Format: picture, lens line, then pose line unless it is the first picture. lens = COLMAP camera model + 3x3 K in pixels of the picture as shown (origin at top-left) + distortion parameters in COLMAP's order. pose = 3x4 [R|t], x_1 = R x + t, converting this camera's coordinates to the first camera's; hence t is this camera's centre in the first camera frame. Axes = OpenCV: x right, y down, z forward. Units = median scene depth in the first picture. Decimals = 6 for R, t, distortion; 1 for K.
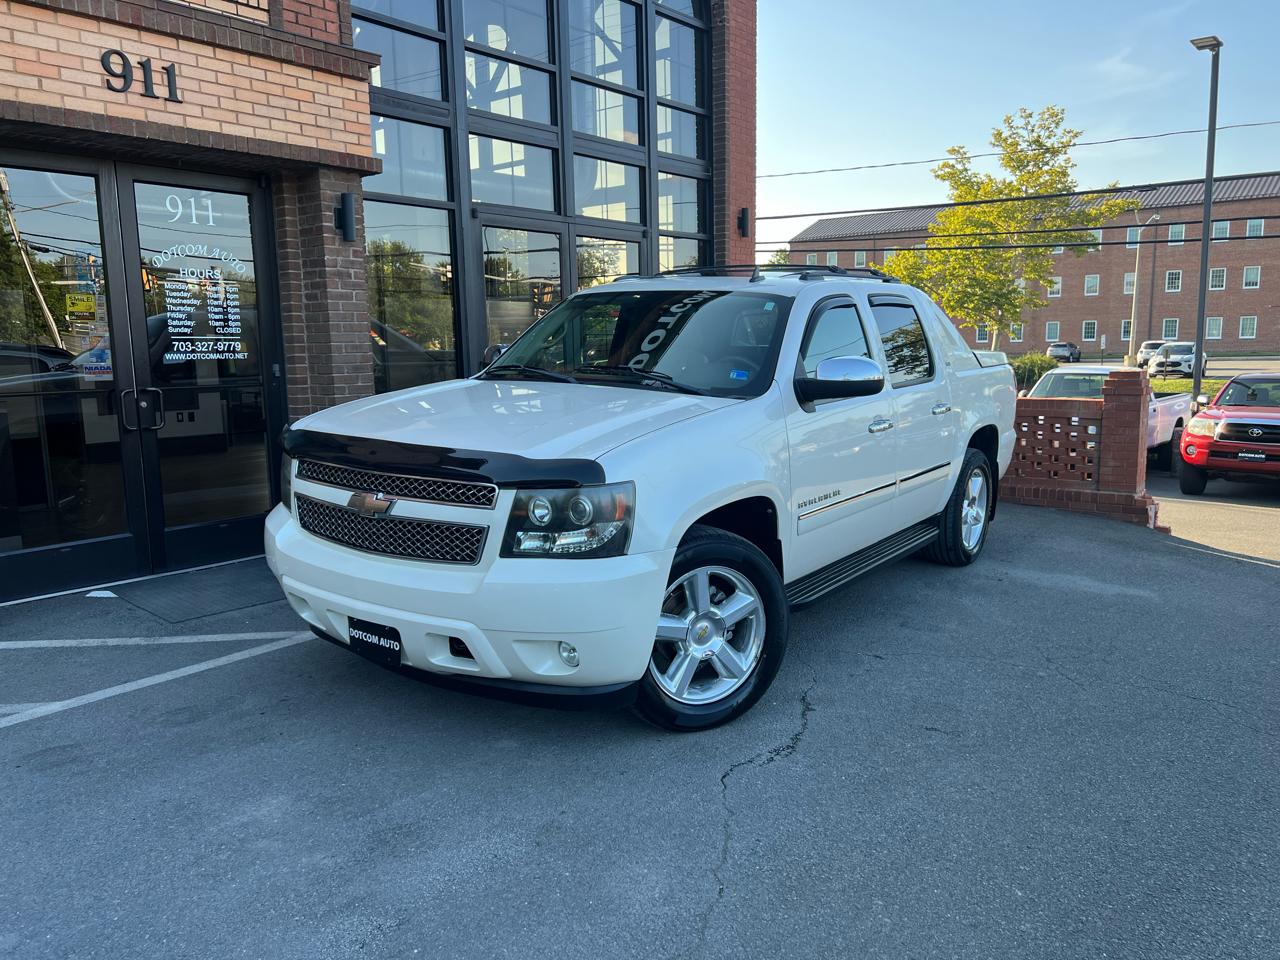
lens RADIAL K [[988.5, 0, 652.2], [0, 988.5, 480.2], [0, 0, 1]] dist [0.051559, -0.060792]
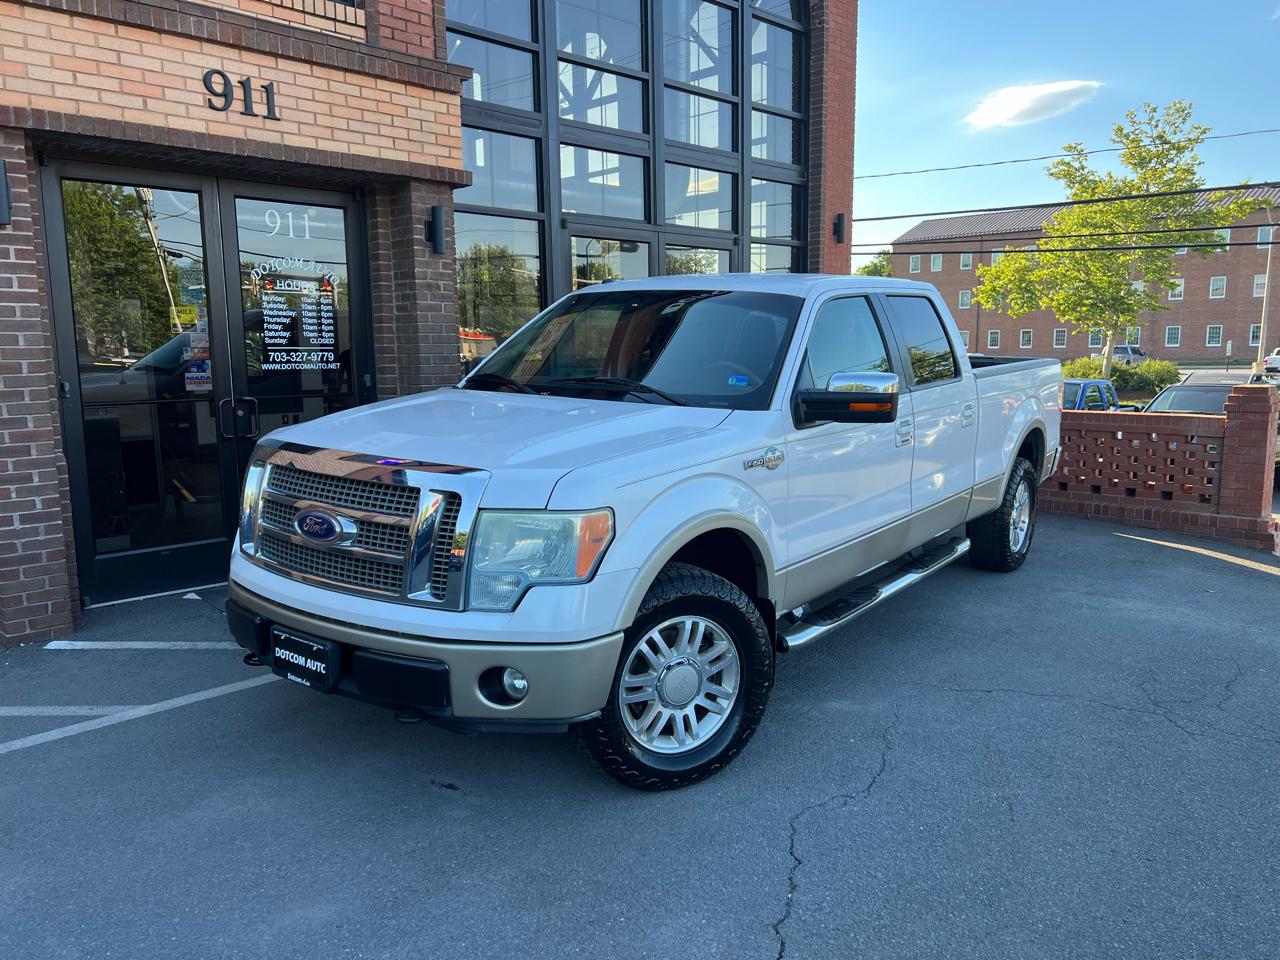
lens RADIAL K [[988.5, 0, 643.7], [0, 988.5, 481.9], [0, 0, 1]] dist [0.051559, -0.060792]
pose [[0.994412, 0.019999, -0.103655, 0.011952], [-0.020062, 0.999799, 0.000435, -0.012785], [0.103643, 0.001647, 0.994613, 0.018936]]
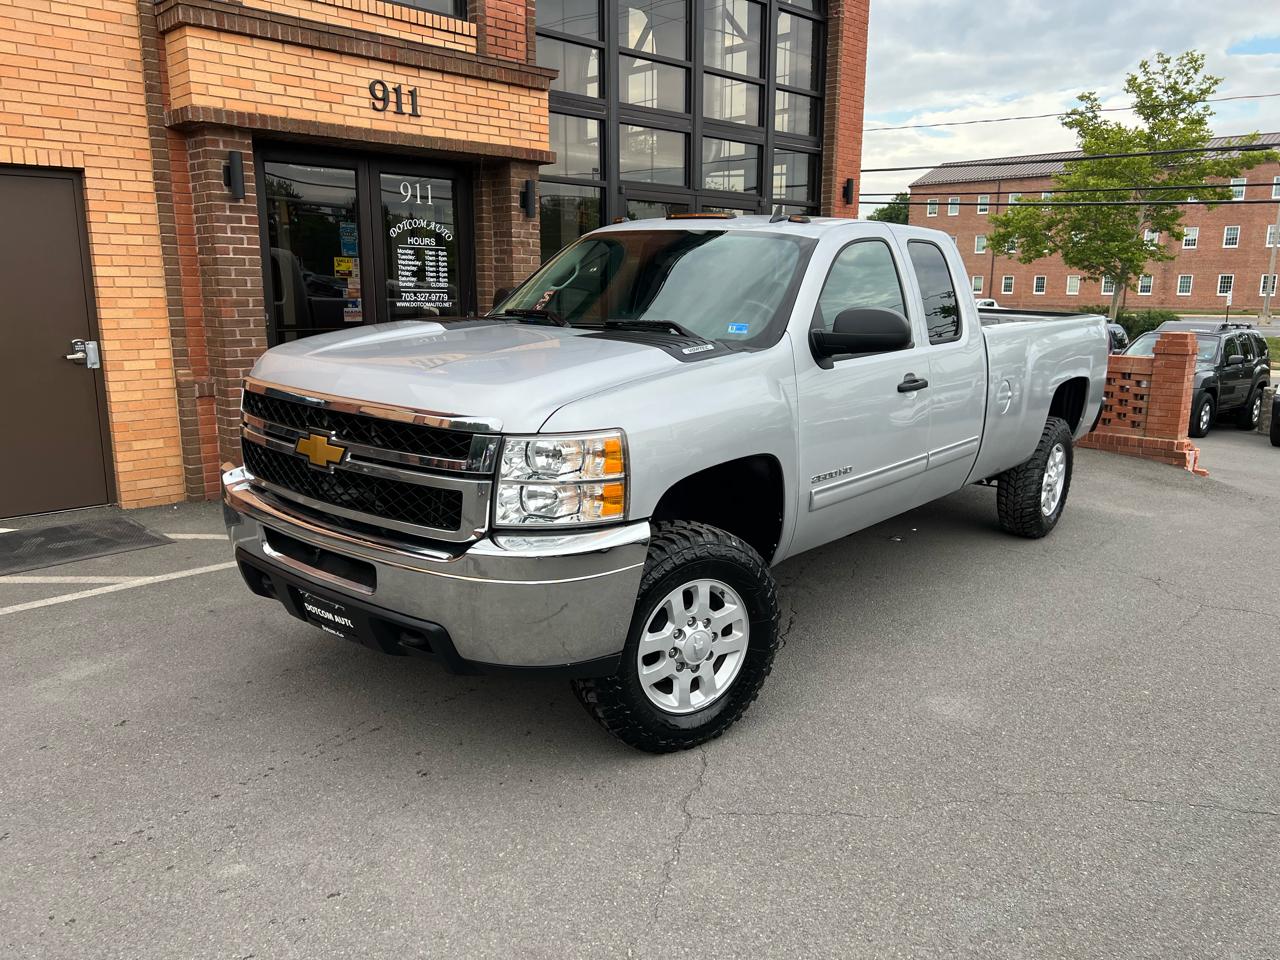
lens RADIAL K [[988.5, 0, 650.9], [0, 988.5, 481.7], [0, 0, 1]] dist [0.051559, -0.060792]
pose [[0.993483, 0.044450, -0.104960, 0.003275], [-0.038251, 0.997444, 0.060351, 0.019812], [0.107374, -0.055943, 0.992644, -0.290618]]
